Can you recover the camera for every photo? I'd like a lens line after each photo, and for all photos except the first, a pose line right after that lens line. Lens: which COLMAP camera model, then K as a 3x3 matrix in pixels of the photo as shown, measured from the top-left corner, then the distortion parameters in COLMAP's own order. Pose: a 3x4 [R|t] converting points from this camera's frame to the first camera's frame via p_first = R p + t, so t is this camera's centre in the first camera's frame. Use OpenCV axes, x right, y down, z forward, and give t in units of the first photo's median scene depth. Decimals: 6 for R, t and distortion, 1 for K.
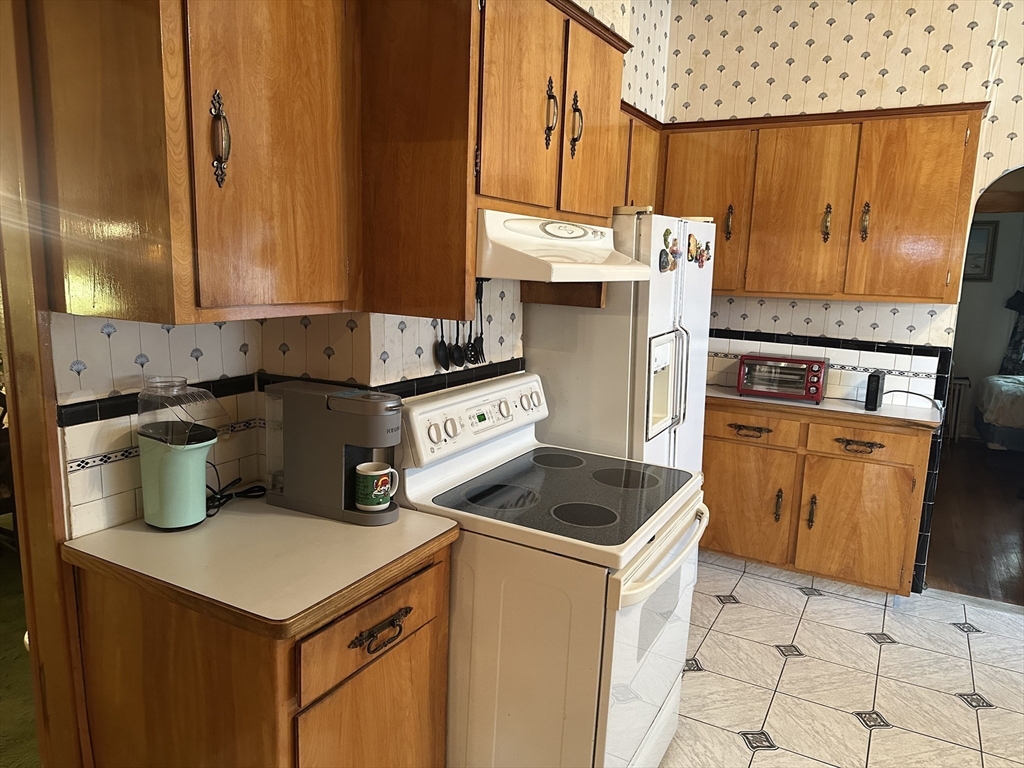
lens RADIAL K [[732.2, 0, 510.4], [0, 732.2, 386.8], [0, 0, 1]] dist [0.066633, -0.072861]
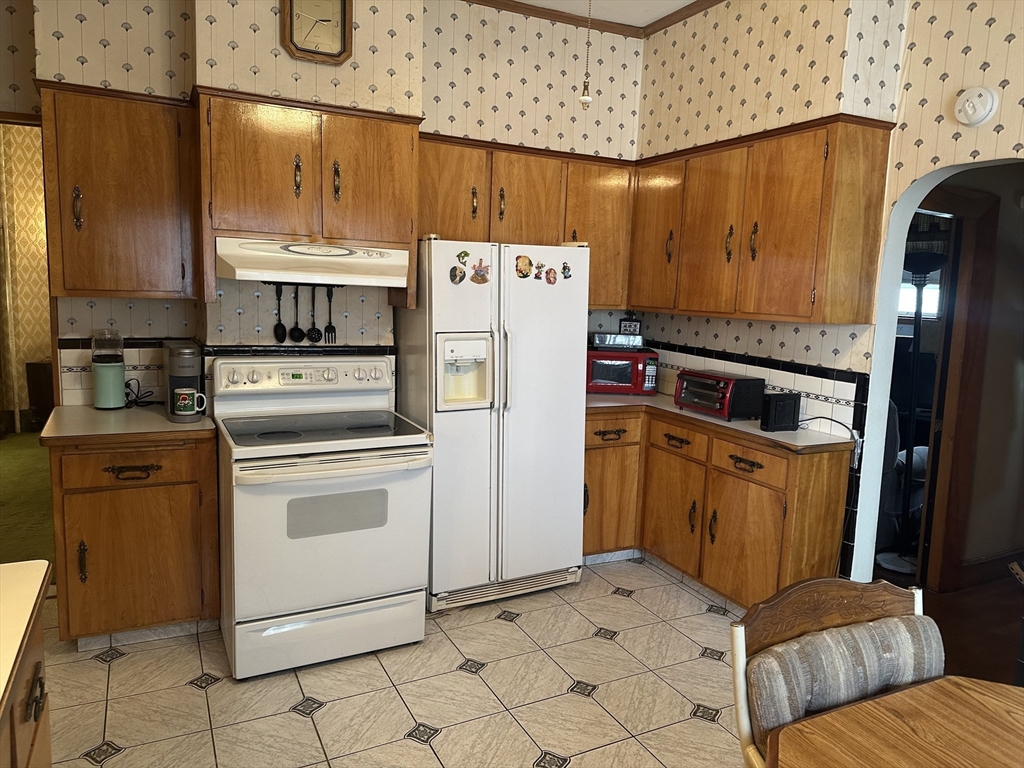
lens RADIAL K [[732.2, 0, 516.0], [0, 732.2, 380.3], [0, 0, 1]] dist [0.066633, -0.072861]
pose [[0.826328, 0.075209, -0.558144, 0.753616], [-0.108342, 0.993761, -0.026492, 0.026937], [0.552669, 0.082361, 0.829321, -0.000025]]
